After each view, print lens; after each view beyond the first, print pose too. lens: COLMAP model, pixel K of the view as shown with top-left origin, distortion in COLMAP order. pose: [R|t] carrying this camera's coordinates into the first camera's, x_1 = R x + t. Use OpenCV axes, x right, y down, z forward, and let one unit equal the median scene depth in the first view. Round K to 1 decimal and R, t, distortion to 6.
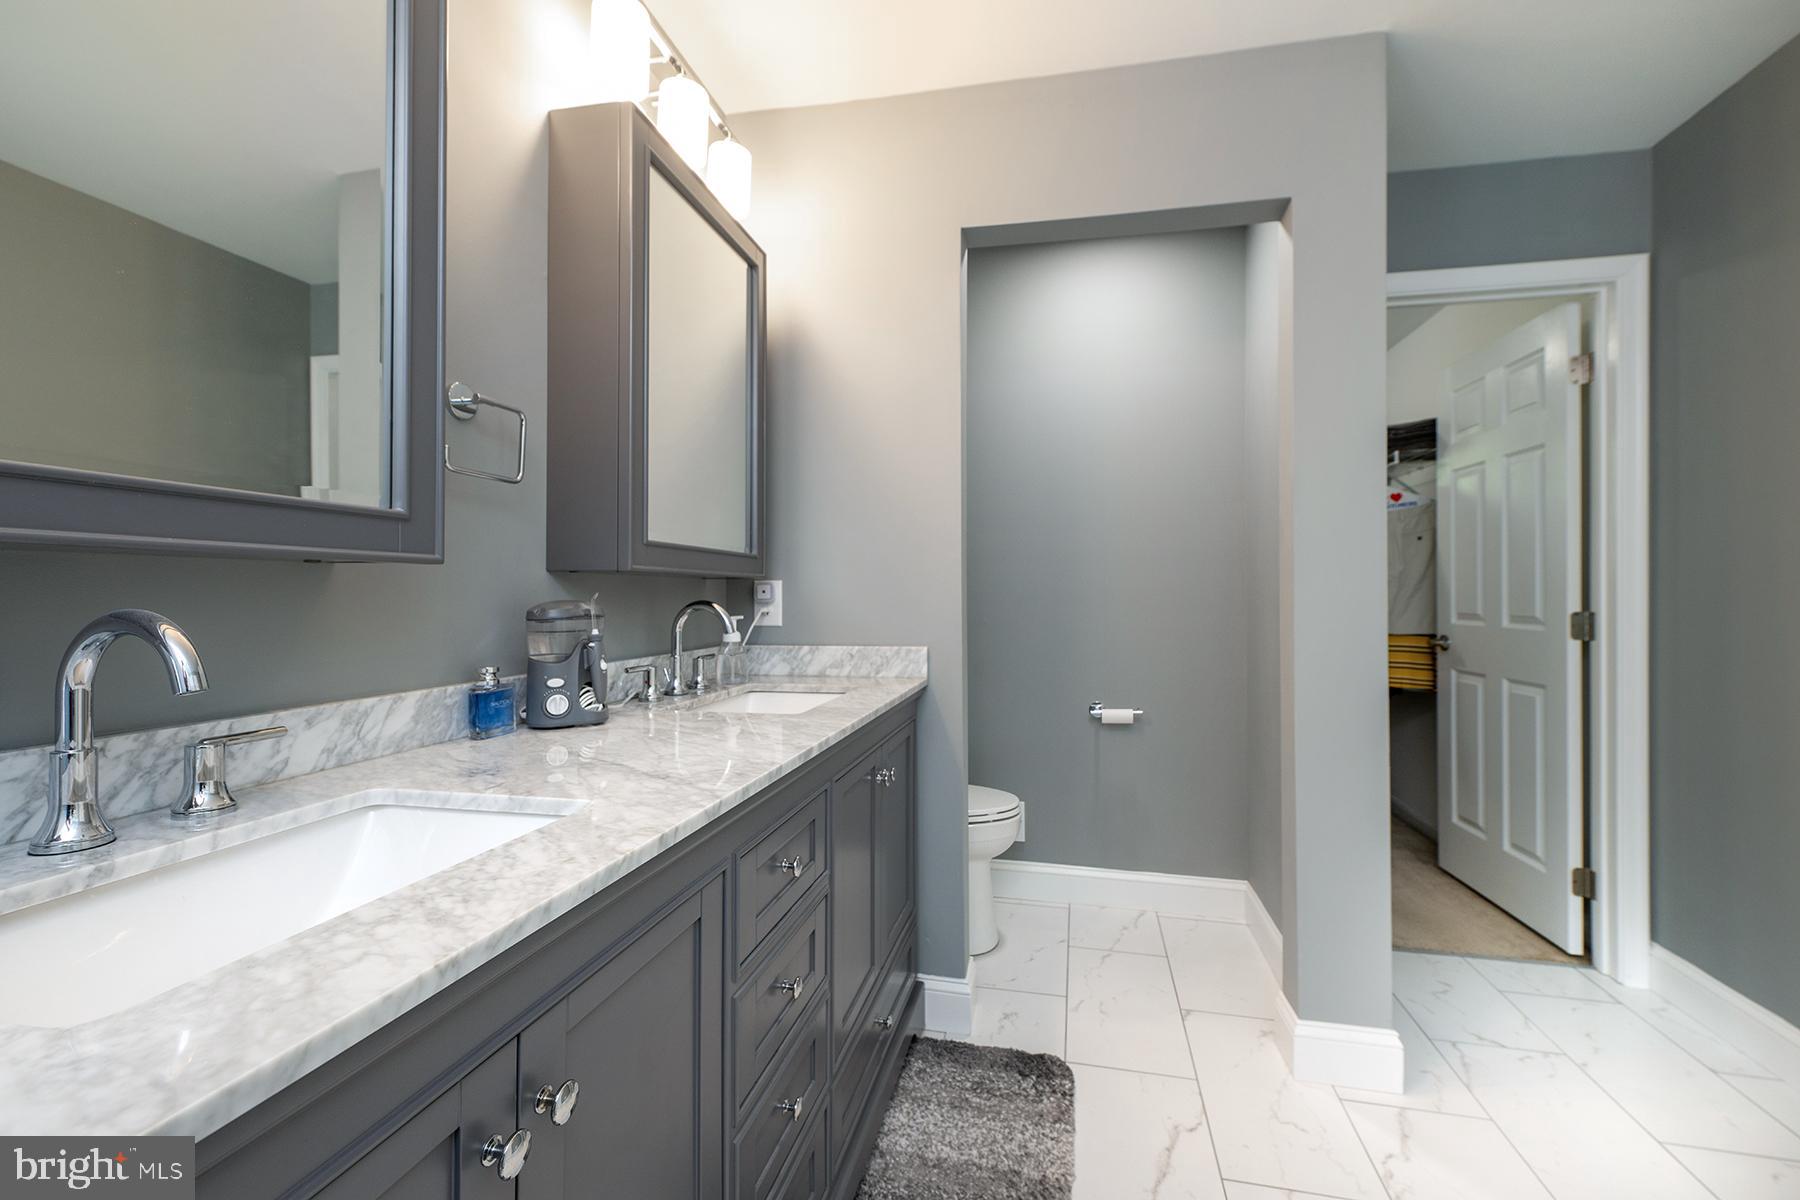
lens RADIAL K [[749.9, 0, 905.4], [0, 749.9, 593.3], [0, 0, 1]] dist [0.011717, 0.000120]
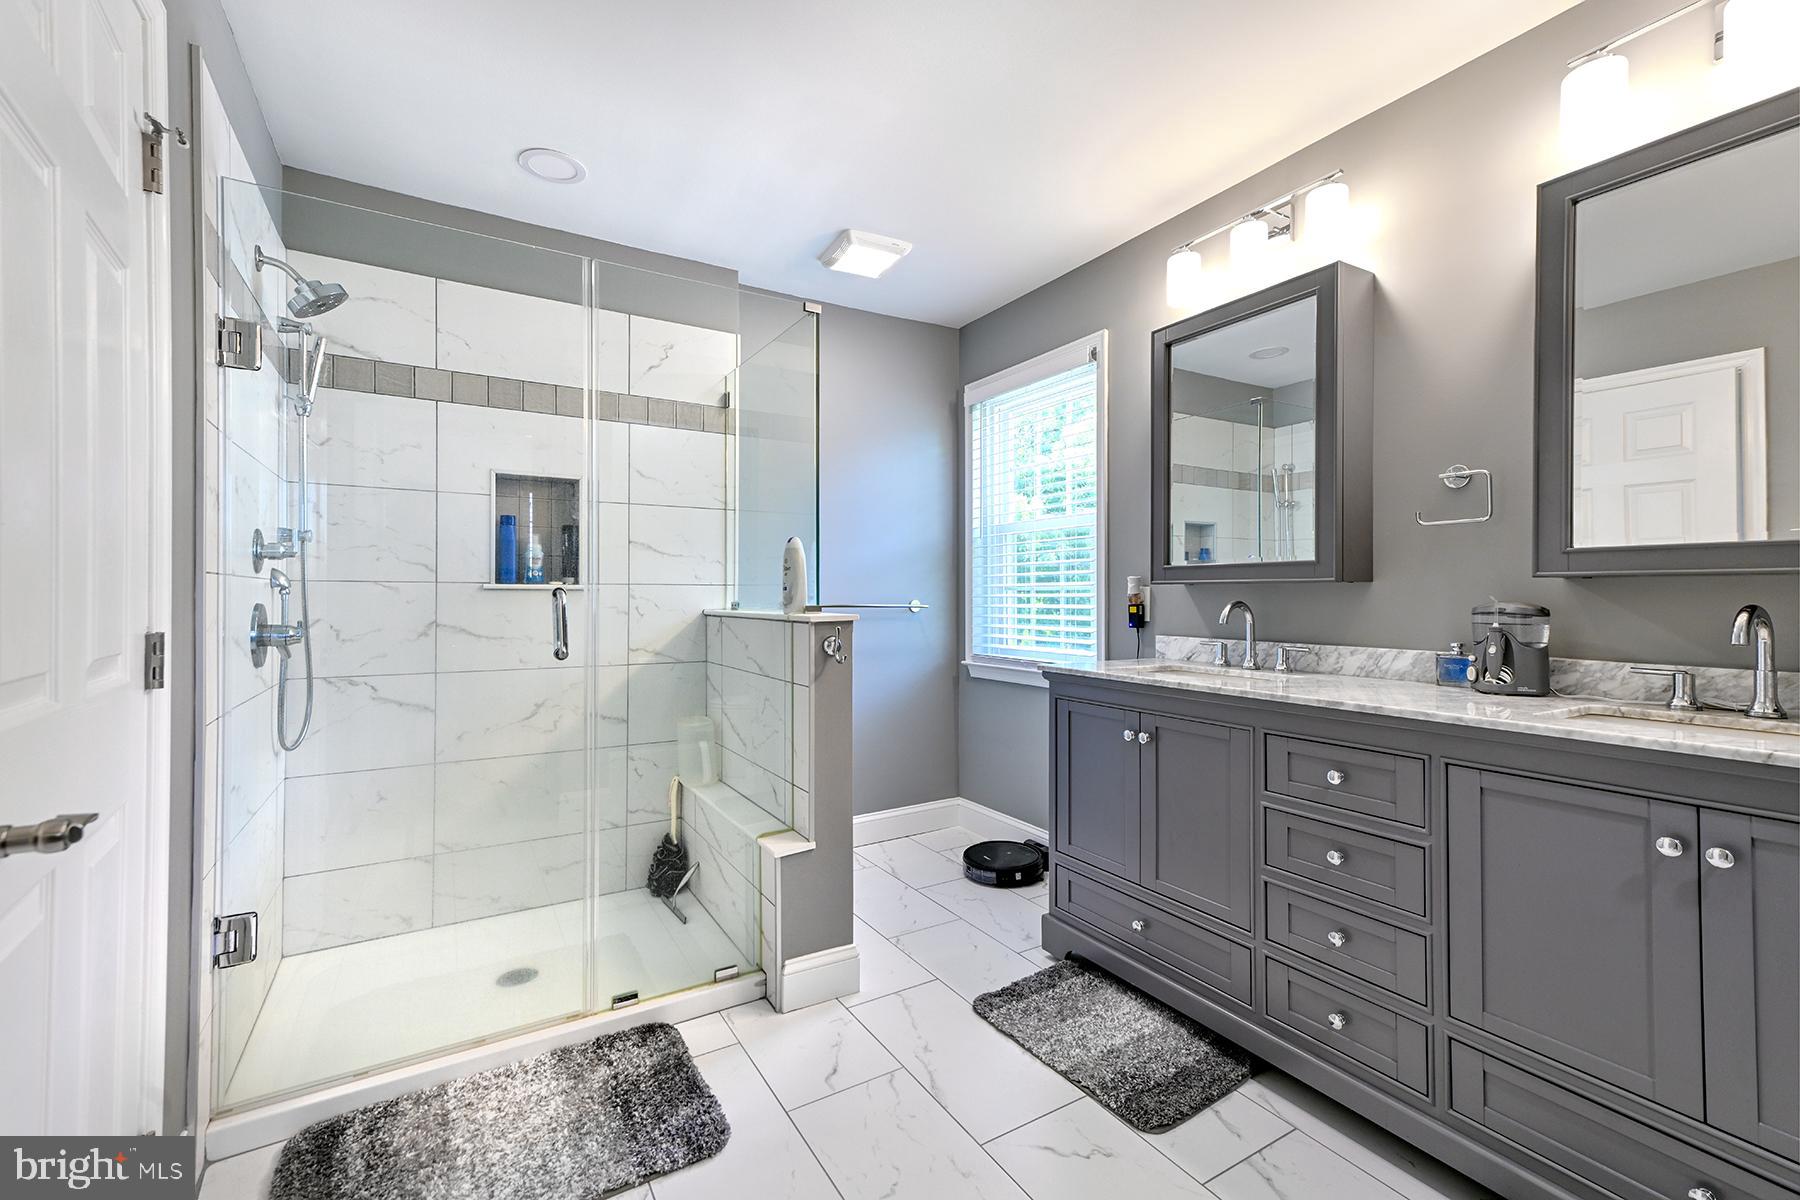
lens RADIAL K [[749.9, 0, 898.4], [0, 749.9, 594.7], [0, 0, 1]] dist [0.011717, 0.000120]
pose [[-0.726422, -0.002800, -0.687243, 1.515260], [0.000424, 0.999990, -0.004523, 0.004450], [0.687248, -0.003577, -0.726414, 1.476027]]
